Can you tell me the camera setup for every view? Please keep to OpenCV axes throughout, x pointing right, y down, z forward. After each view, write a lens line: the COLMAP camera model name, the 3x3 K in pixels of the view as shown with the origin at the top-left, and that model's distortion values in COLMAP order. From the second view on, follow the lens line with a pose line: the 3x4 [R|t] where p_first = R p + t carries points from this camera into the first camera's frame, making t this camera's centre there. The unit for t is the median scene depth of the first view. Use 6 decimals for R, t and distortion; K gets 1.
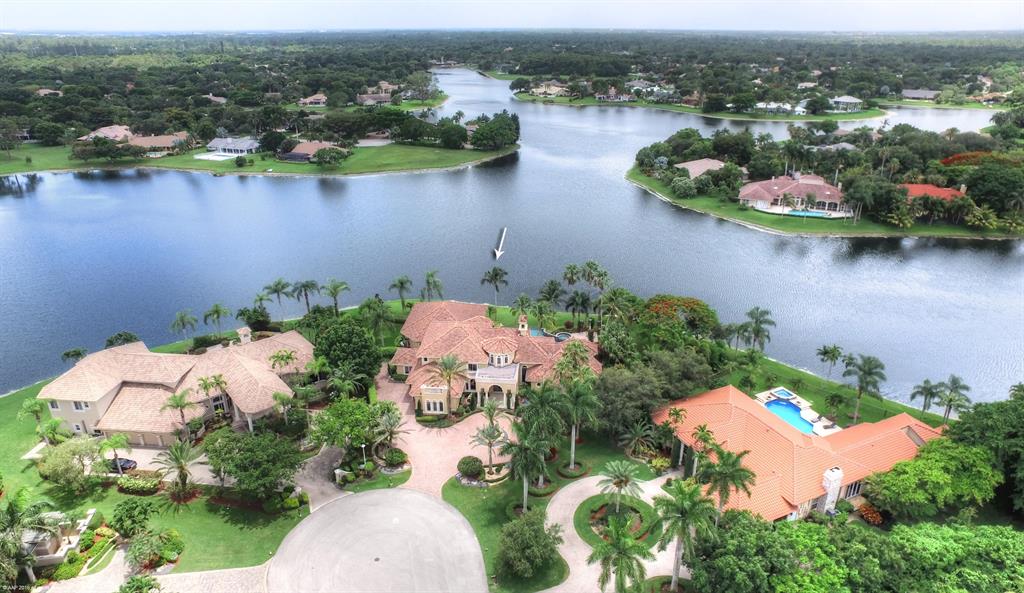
lens RADIAL K [[579.2, 0, 512.0], [0, 579.2, 296.5], [0, 0, 1]] dist [0.001057, 0.000172]
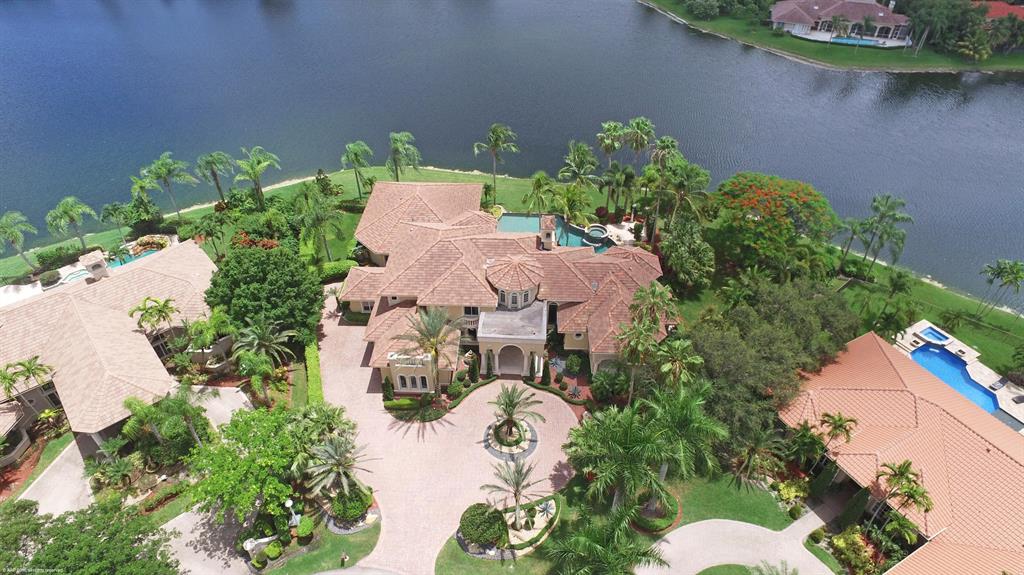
lens RADIAL K [[596.7, 0, 512.0], [0, 596.7, 287.5], [0, 0, 1]] dist [-0.086611, 0.075652]
pose [[0.999092, -0.014851, 0.039924, -0.049167], [0.003998, 0.965811, 0.259216, -0.064463], [-0.042409, -0.258821, 0.964994, 0.388020]]
